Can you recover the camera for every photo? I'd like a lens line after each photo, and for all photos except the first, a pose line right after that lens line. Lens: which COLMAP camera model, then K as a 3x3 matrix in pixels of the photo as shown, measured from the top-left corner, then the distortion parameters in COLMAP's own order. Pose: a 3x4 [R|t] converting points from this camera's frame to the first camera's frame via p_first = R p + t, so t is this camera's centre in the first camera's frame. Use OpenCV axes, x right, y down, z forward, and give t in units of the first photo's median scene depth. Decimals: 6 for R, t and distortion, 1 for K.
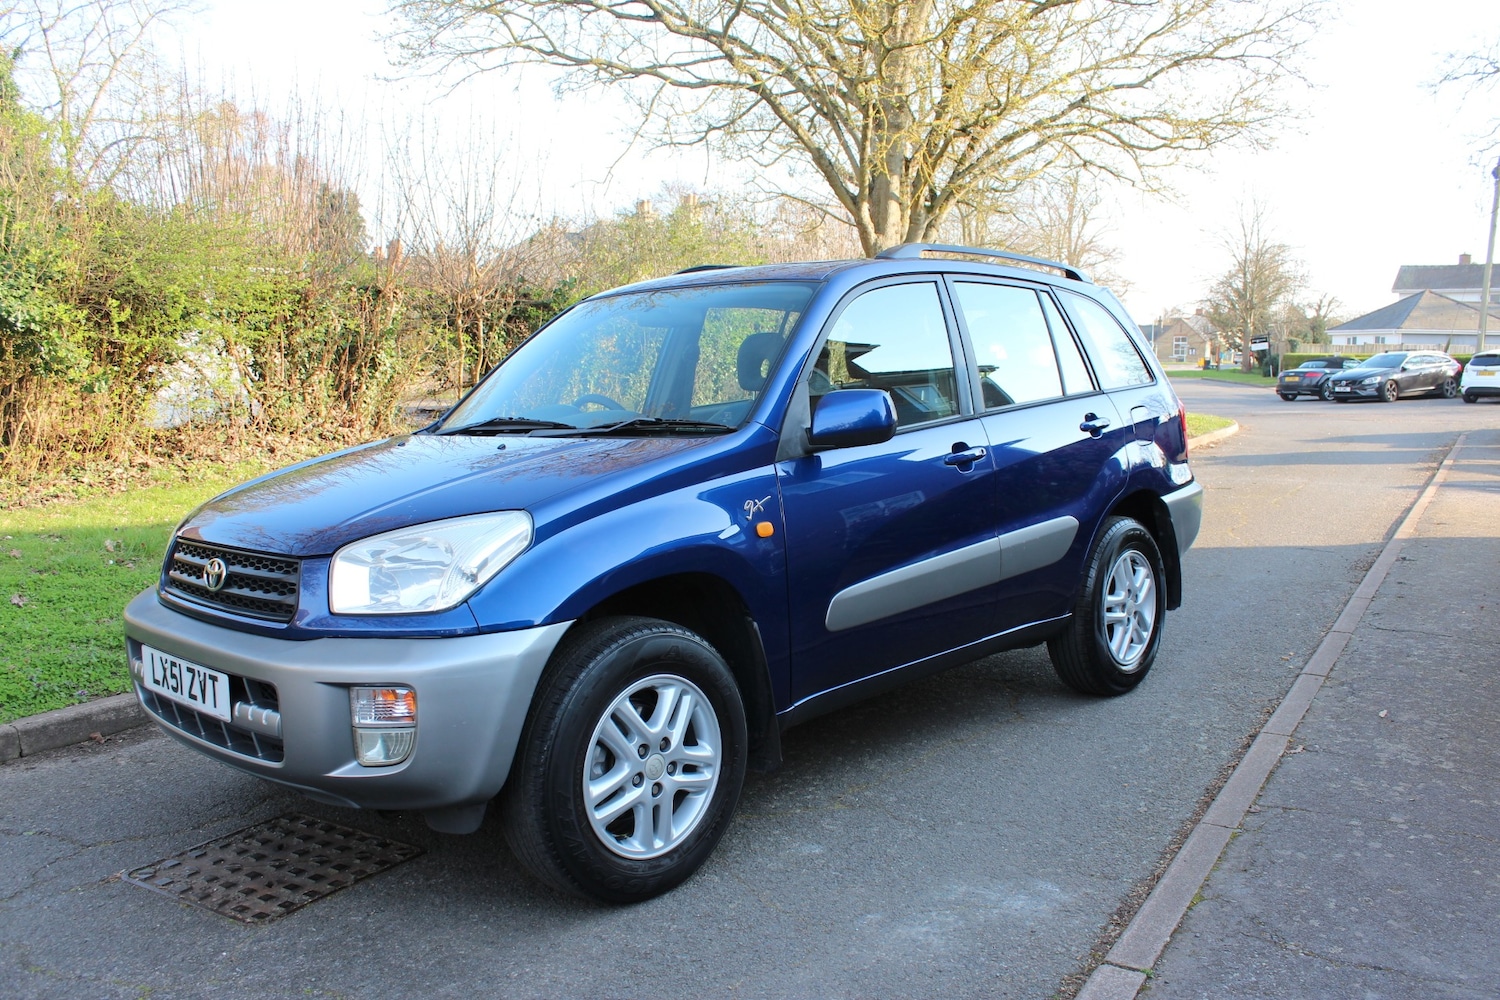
lens RADIAL K [[1251.7, 0, 779.8], [0, 1251.7, 516.9], [0, 0, 1]] dist [-0.154877, 0.135697]
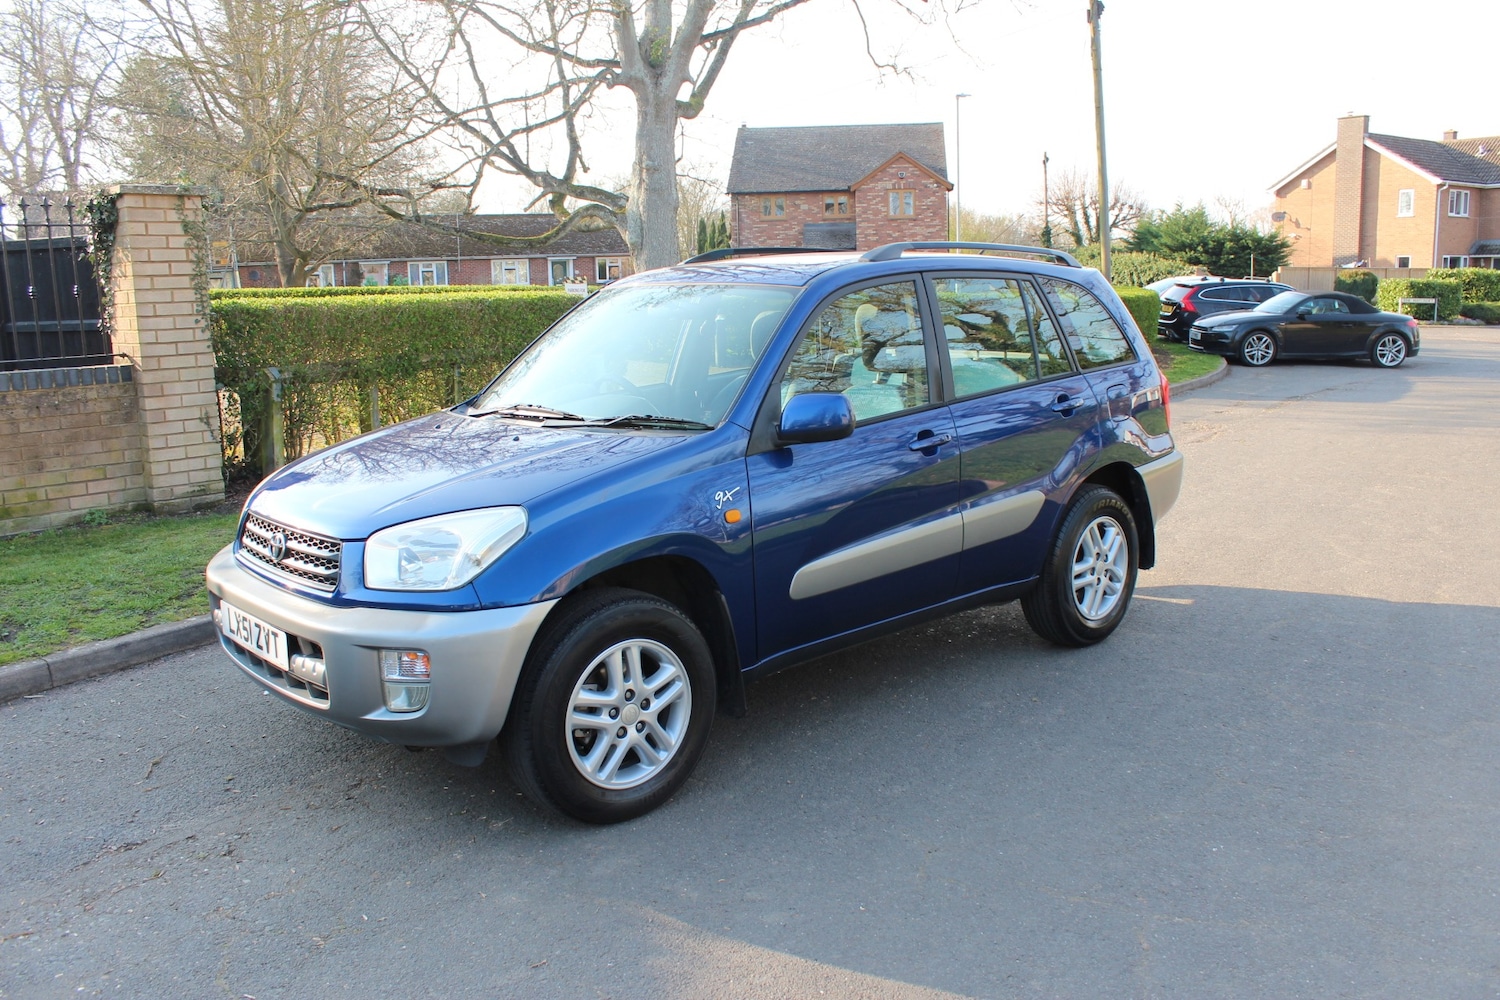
lens RADIAL K [[1251.7, 0, 779.8], [0, 1251.7, 516.9], [0, 0, 1]] dist [-0.154877, 0.135697]
pose [[0.997311, 0.025535, -0.068687, 0.123583], [-0.019997, 0.996584, 0.080133, -0.092613], [0.070499, -0.078544, 0.994415, -0.182940]]
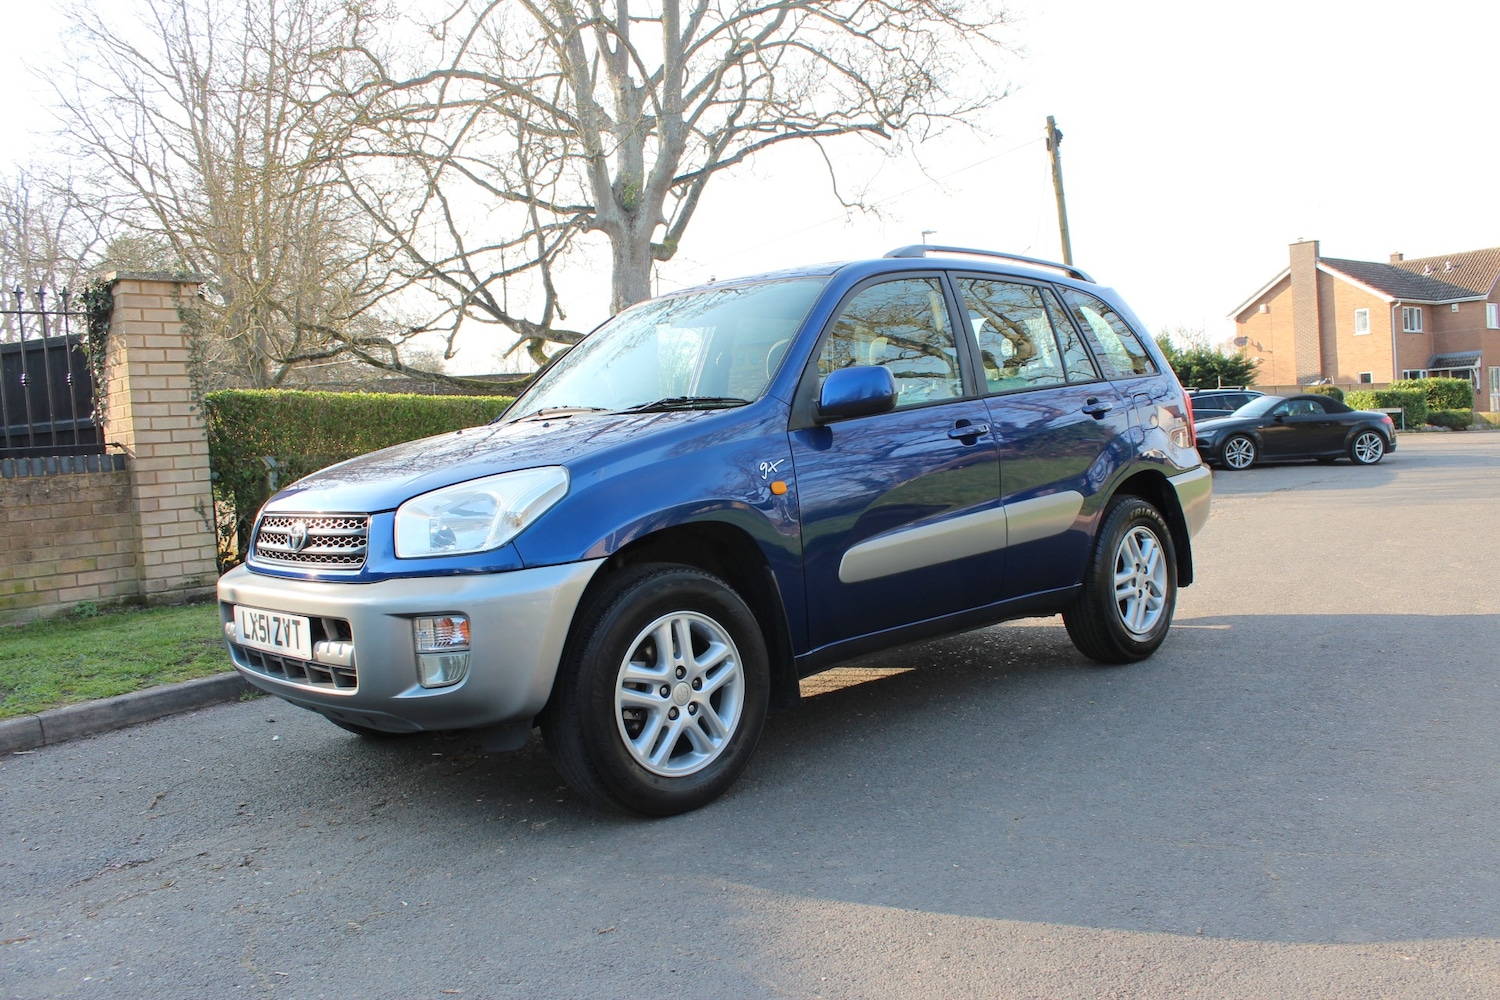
lens RADIAL K [[1251.7, 0, 779.8], [0, 1251.7, 516.9], [0, 0, 1]] dist [-0.154877, 0.135697]
pose [[0.998212, -0.029471, -0.052012, 0.051084], [0.027202, 0.998670, -0.043790, 0.092581], [0.053233, 0.042297, 0.997686, -0.129169]]
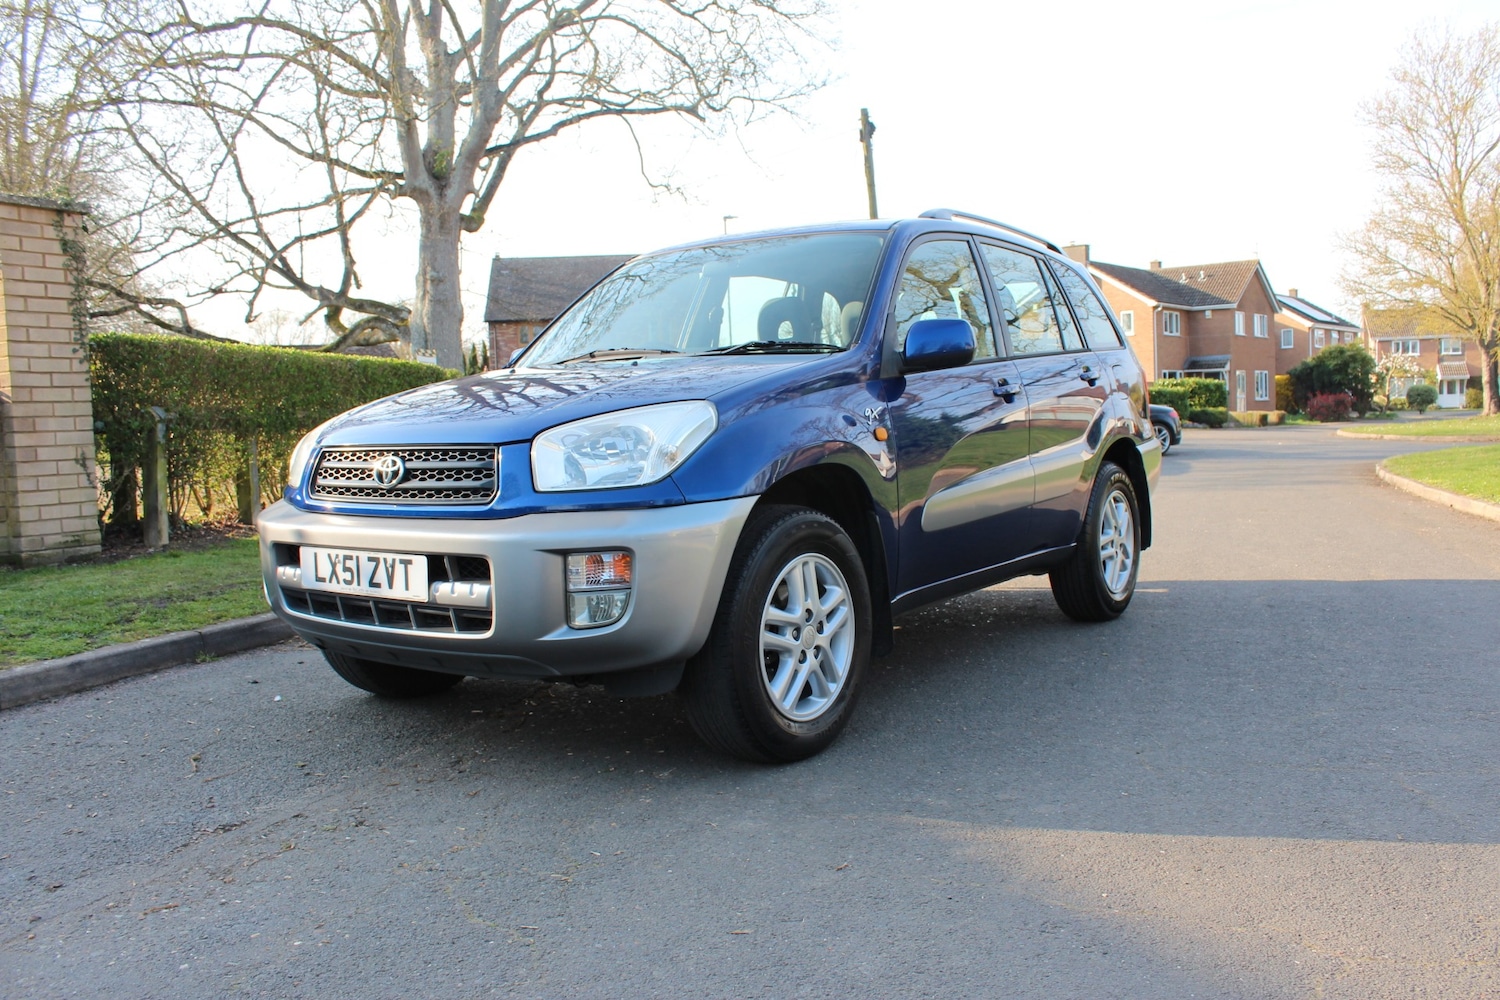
lens RADIAL K [[1248.0, 0, 774.5], [0, 1248.0, 506.7], [0, 0, 1]] dist [-0.157295, 0.151544]
pose [[0.991372, -0.012690, 0.130463, -0.277332], [0.017544, 0.999193, -0.036120, 0.124542], [-0.129899, 0.038098, 0.990795, -0.103038]]
